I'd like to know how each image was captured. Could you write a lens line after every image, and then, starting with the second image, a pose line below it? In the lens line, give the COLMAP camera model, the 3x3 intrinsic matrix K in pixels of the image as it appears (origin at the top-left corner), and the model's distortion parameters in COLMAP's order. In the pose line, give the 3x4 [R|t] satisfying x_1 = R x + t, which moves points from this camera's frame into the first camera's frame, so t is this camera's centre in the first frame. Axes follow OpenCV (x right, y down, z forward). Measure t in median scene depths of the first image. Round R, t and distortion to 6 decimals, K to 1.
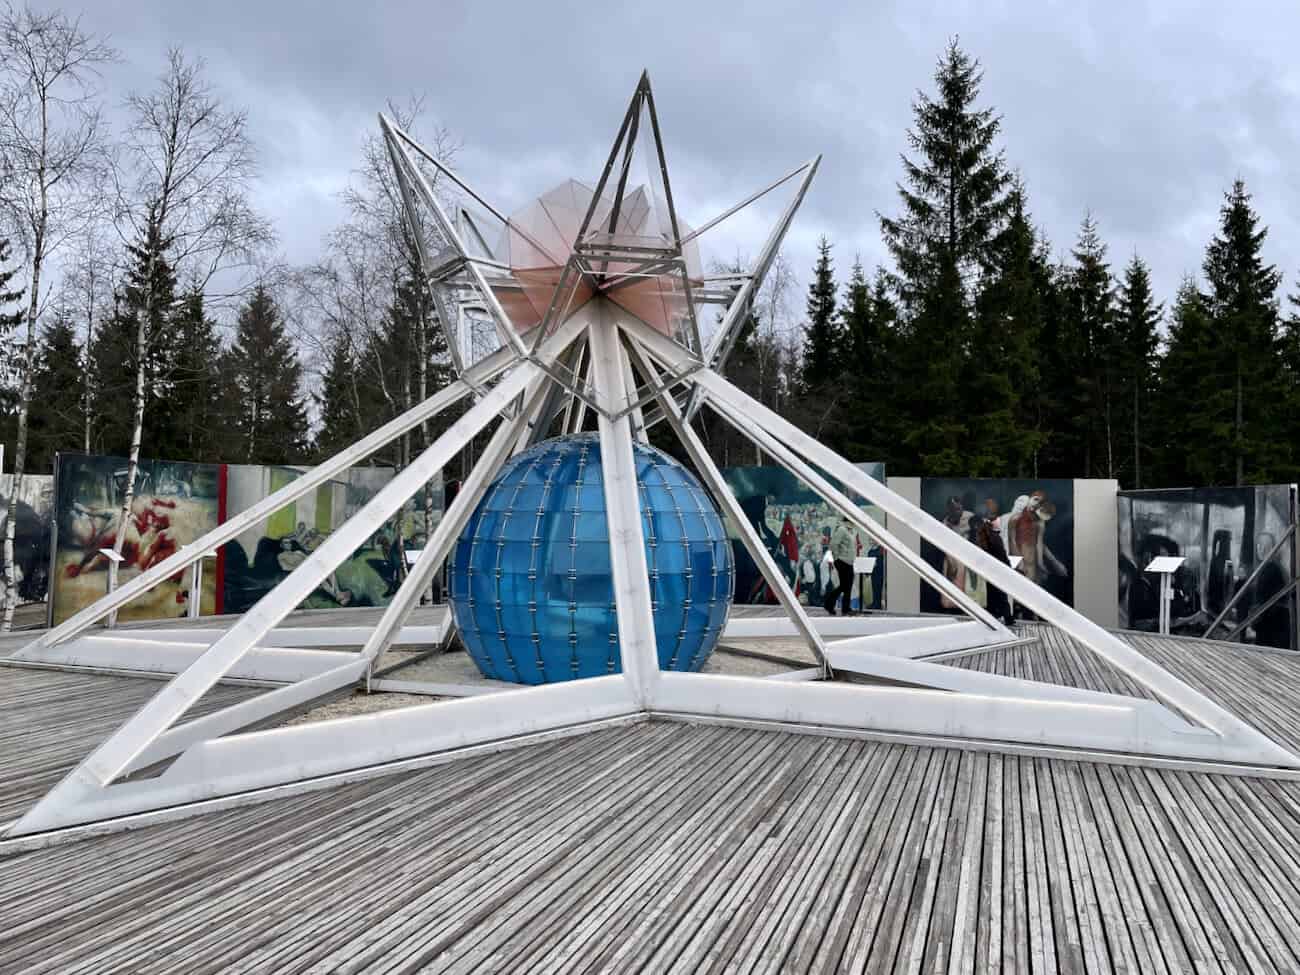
lens RADIAL K [[994.3, 0, 647.5], [0, 994.3, 470.6], [0, 0, 1]] dist [0.002550, -0.015035]
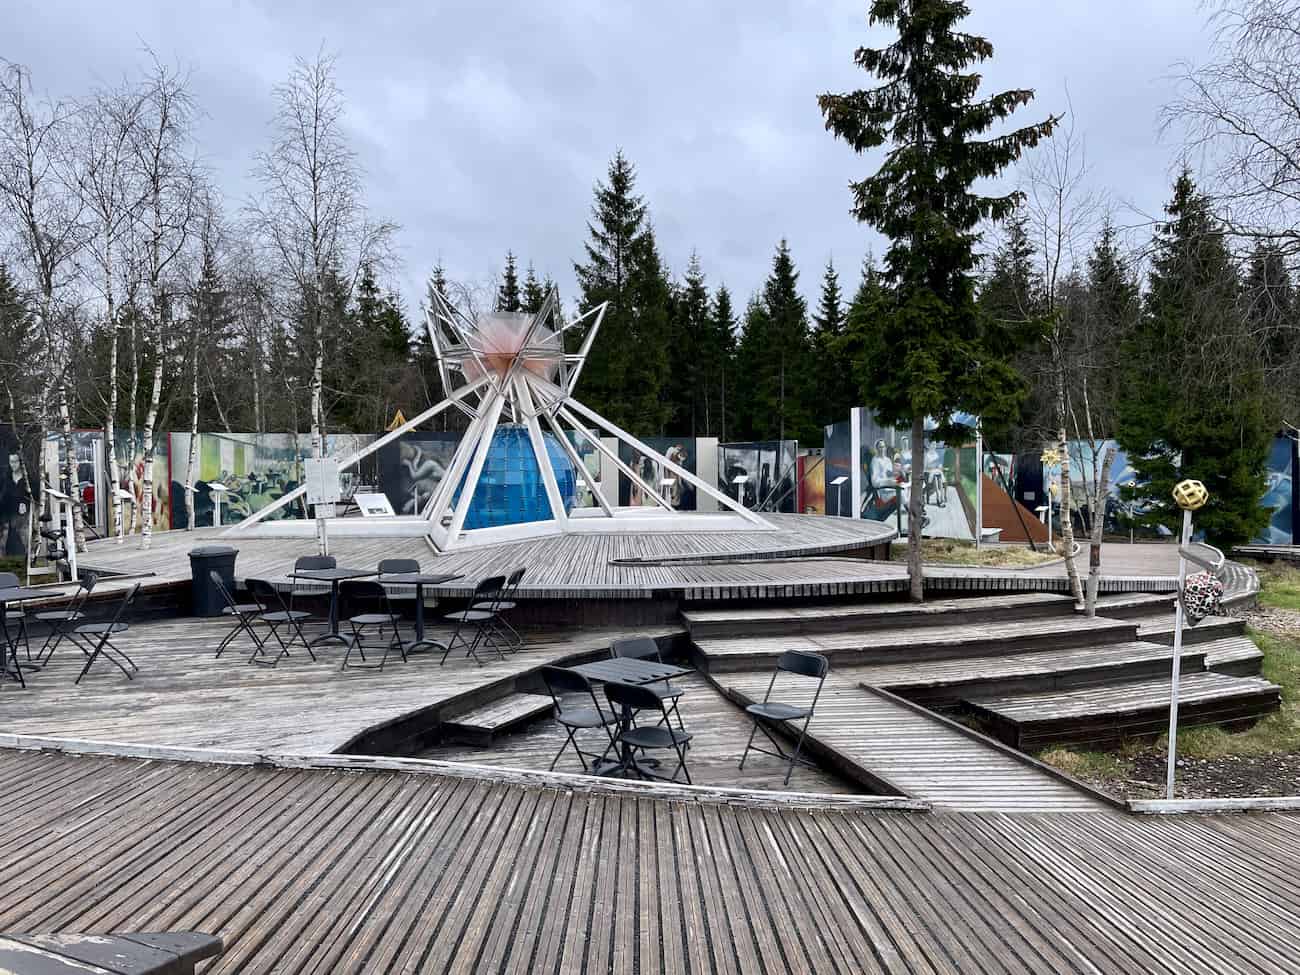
lens RADIAL K [[994.3, 0, 649.8], [0, 994.3, 487.4], [0, 0, 1]] dist [0.002550, -0.015035]
pose [[0.924307, -0.027394, 0.380666, -0.245607], [0.001066, 0.997602, 0.069202, -0.018396], [-0.381649, -0.063558, 0.922119, -0.464869]]
